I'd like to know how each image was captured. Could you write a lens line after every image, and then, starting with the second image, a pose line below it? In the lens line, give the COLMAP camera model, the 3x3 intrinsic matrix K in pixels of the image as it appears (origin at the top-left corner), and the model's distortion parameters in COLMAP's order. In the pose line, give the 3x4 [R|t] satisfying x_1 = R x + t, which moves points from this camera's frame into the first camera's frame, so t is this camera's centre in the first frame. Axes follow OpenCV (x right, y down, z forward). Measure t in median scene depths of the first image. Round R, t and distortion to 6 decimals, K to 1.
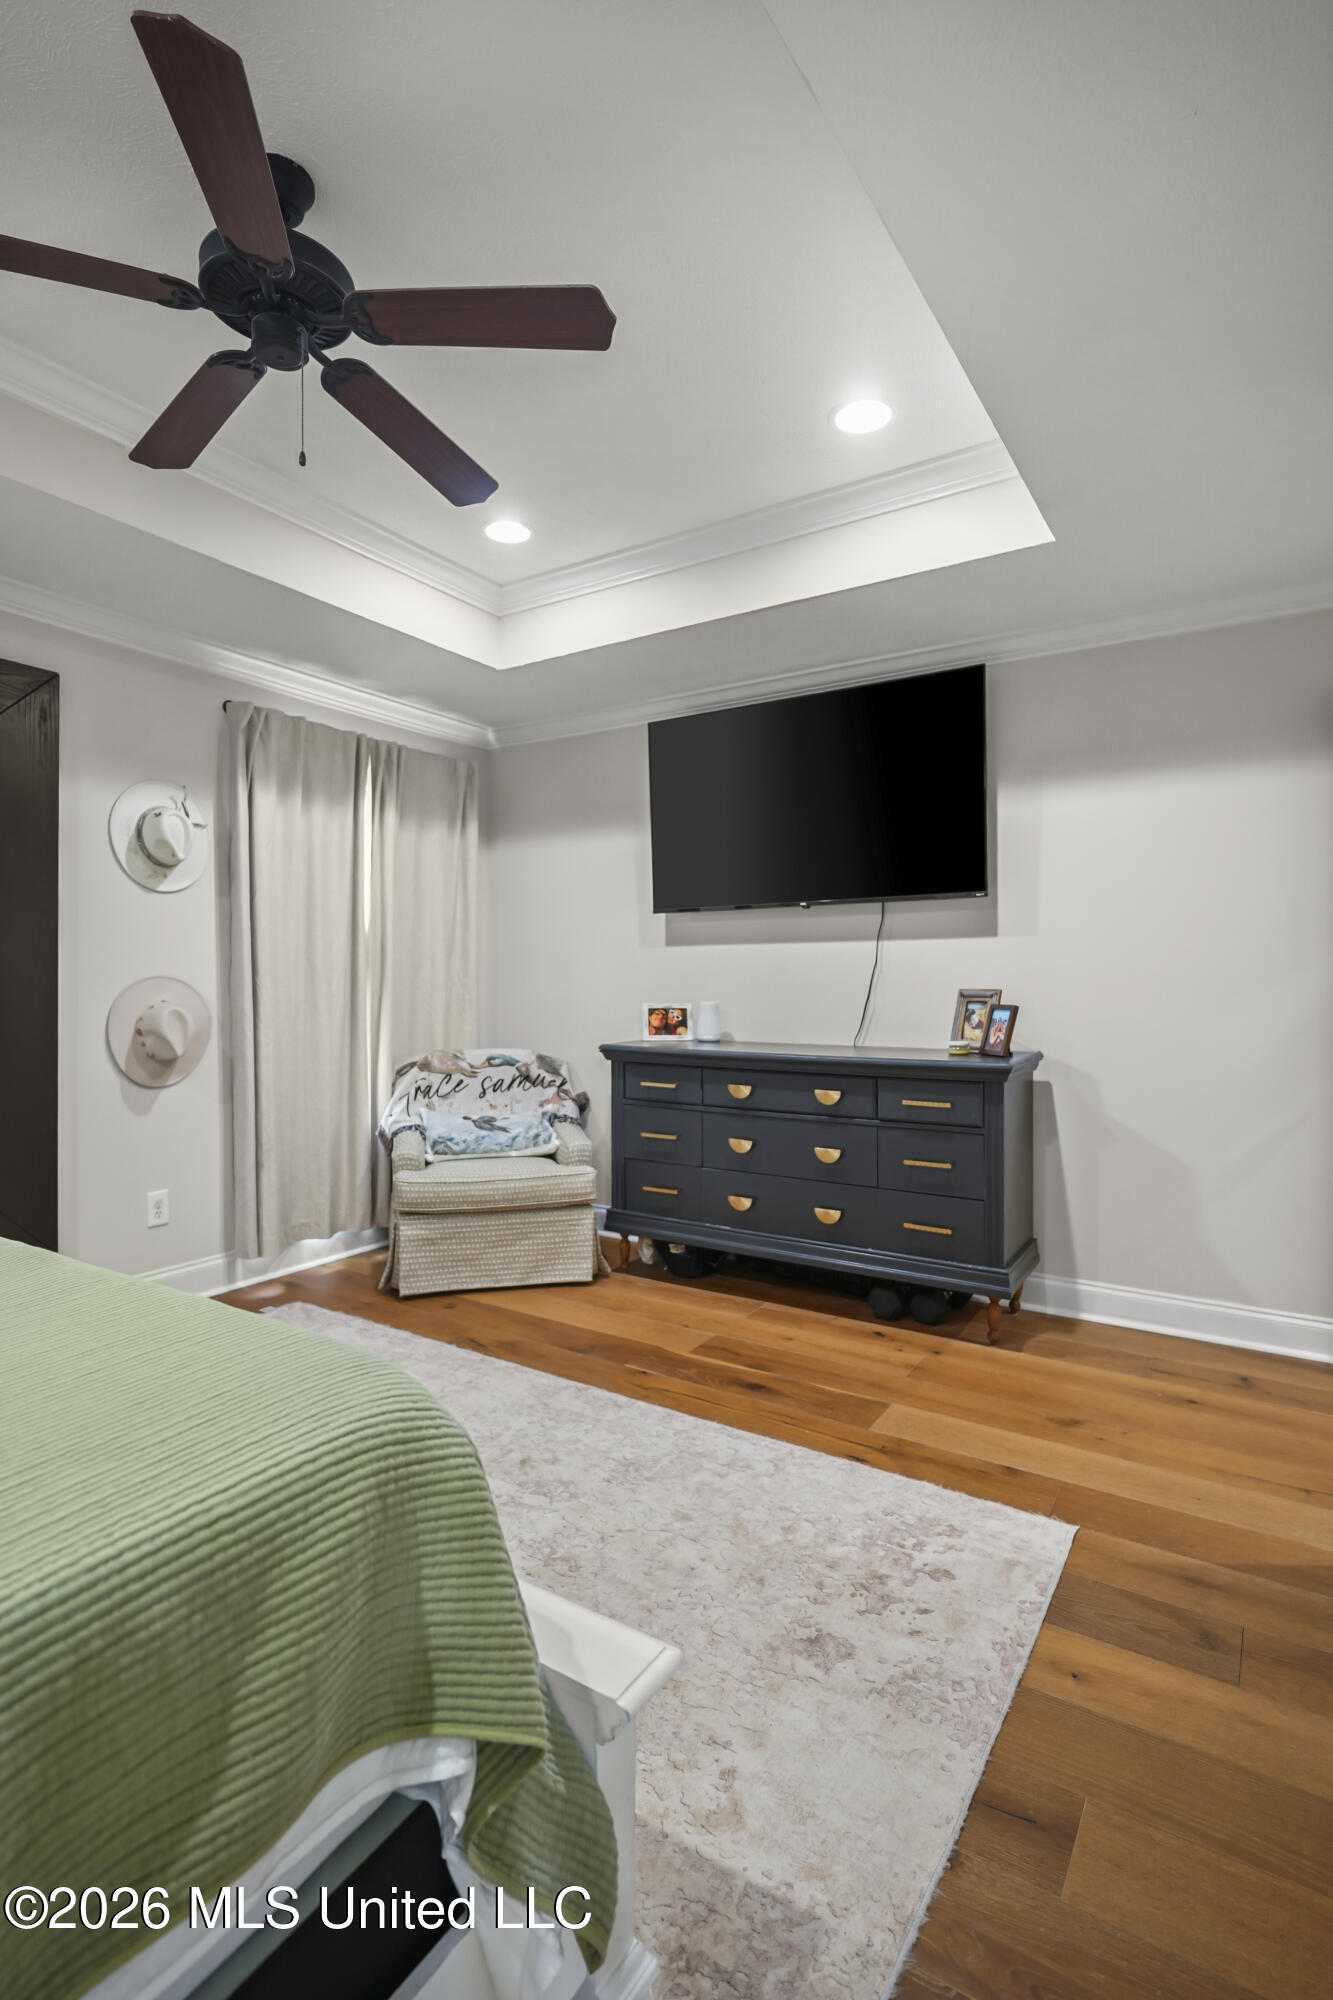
lens RADIAL K [[969.8, 0, 655.7], [0, 969.8, 988.1], [0, 0, 1]] dist [-0.013016, 0.003912]
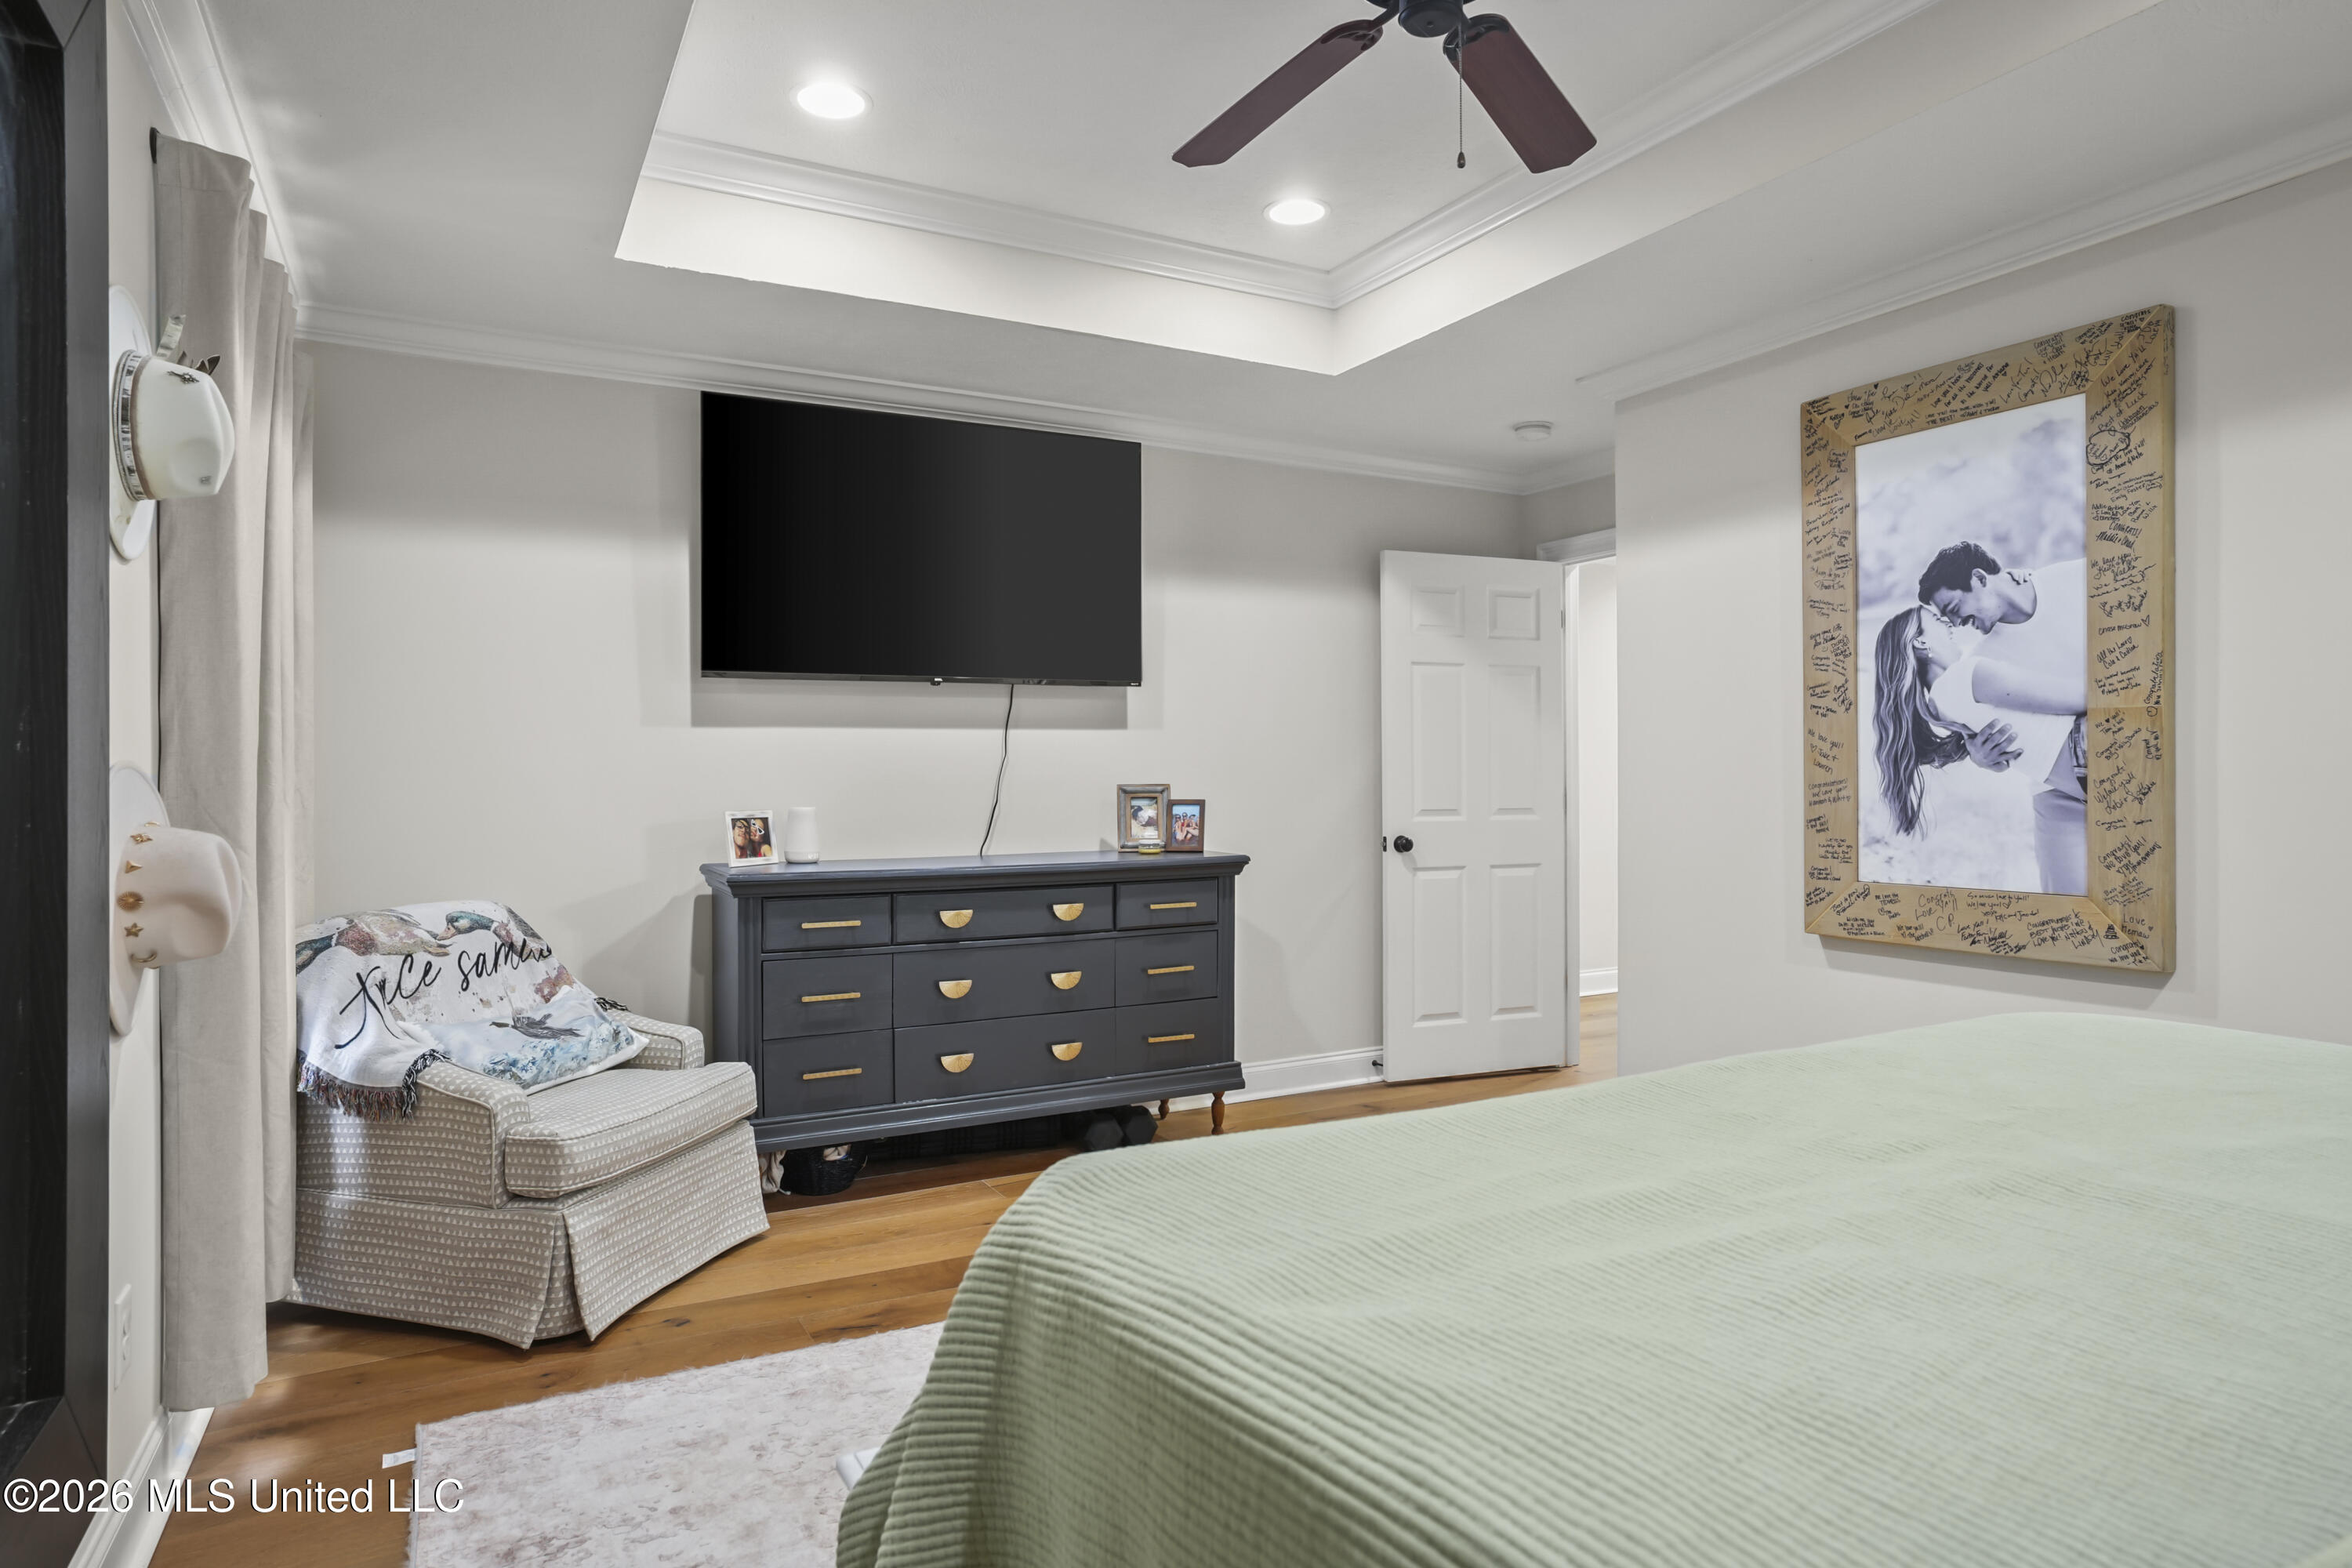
lens RADIAL K [[1336.4, 0, 1161.7], [0, 1336.4, 779.3], [0, 0, 1]] dist [-0.026544, 0.018529]
pose [[0.483358, -0.003087, 0.875417, -0.701840], [0.013274, 0.999905, -0.003803, 0.001109], [-0.875322, 0.013458, 0.483353, 0.305348]]
